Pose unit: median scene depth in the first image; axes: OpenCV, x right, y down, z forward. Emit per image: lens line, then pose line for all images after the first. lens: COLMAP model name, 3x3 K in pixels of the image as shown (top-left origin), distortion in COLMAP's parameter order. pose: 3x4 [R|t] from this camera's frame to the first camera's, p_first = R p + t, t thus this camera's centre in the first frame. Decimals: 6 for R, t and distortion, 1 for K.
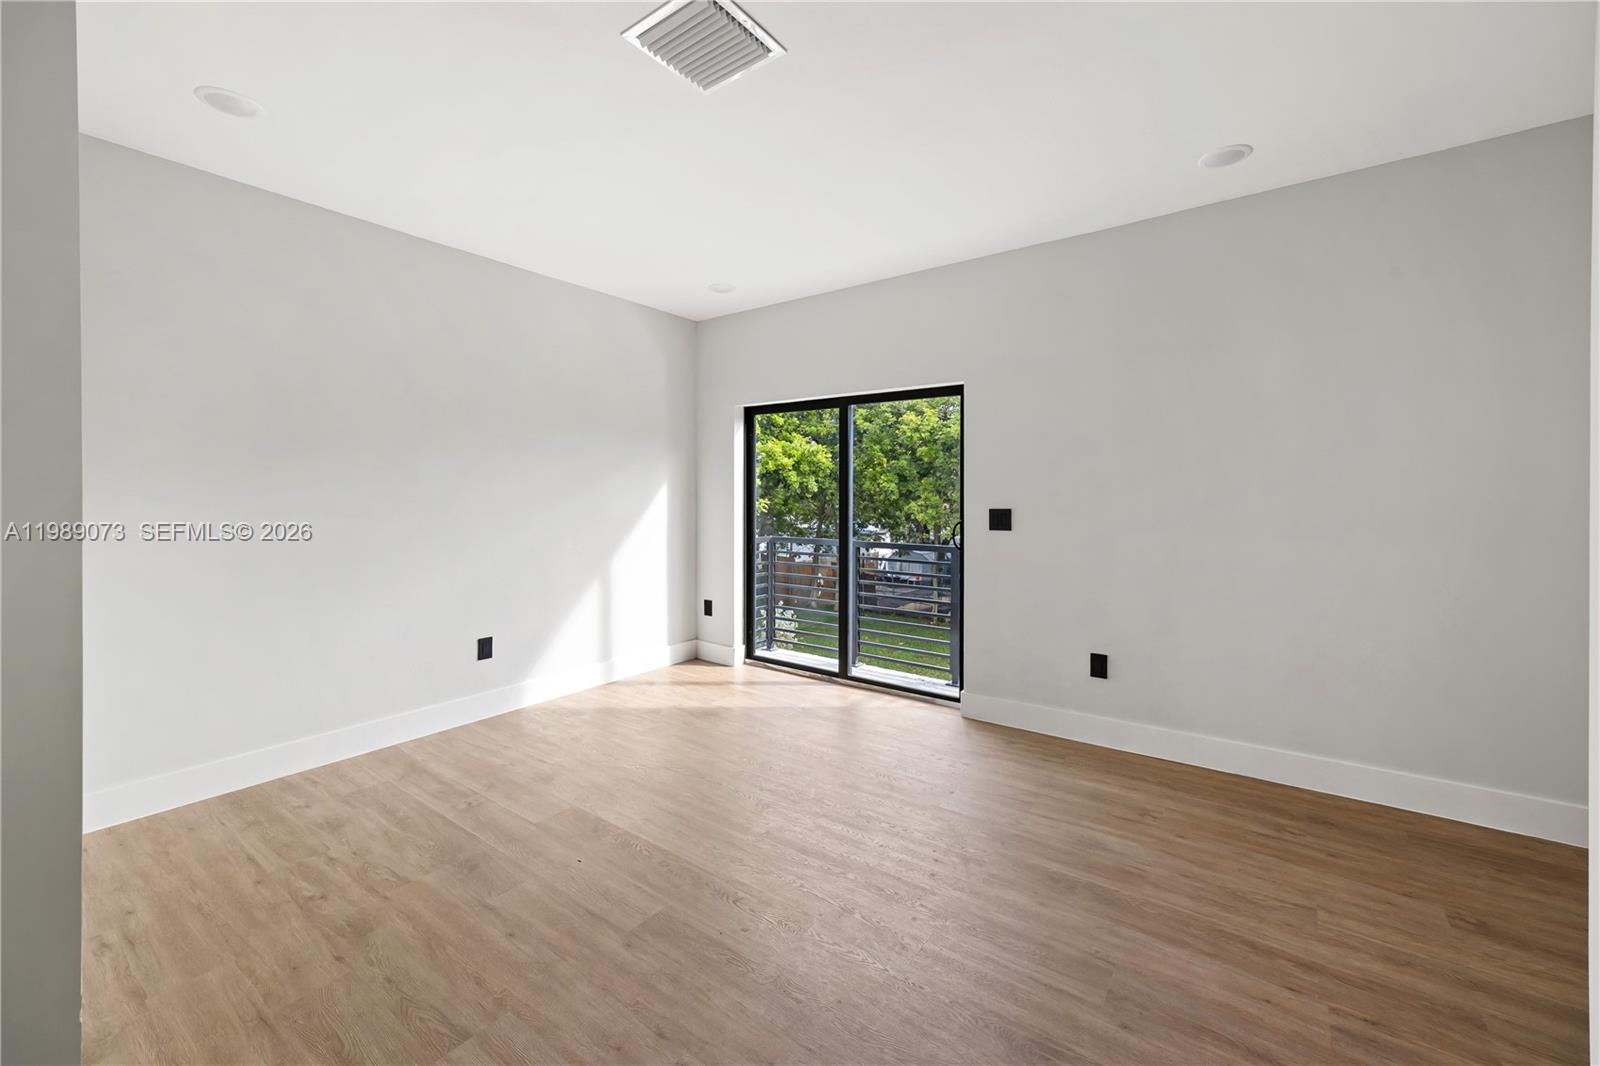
lens RADIAL K [[610.8, 0, 805.7], [0, 610.8, 485.0], [0, 0, 1]] dist [-0.002748, -0.000839]
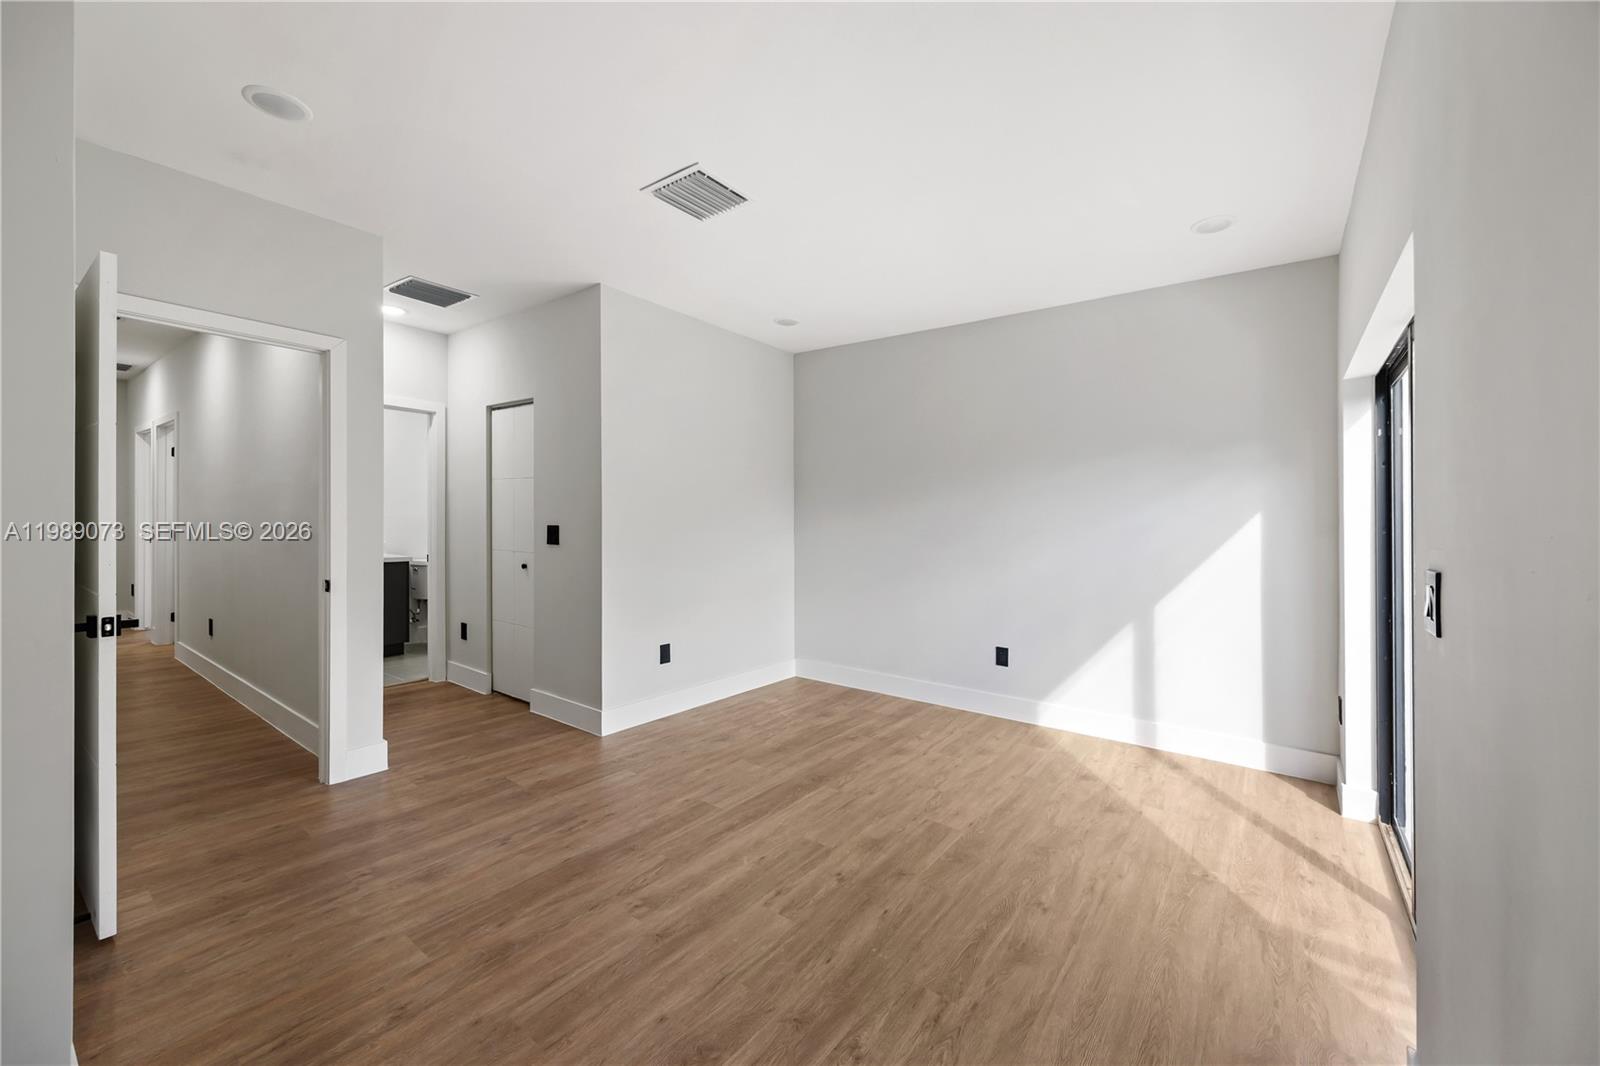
lens RADIAL K [[610.8, 0, 801.9], [0, 610.8, 525.6], [0, 0, 1]] dist [-0.002748, -0.000839]
pose [[0.018688, 0.009555, -0.999780, 0.835434], [-0.000152, 0.999954, 0.009554, 0.013641], [0.999825, -0.000027, 0.018688, 0.816419]]
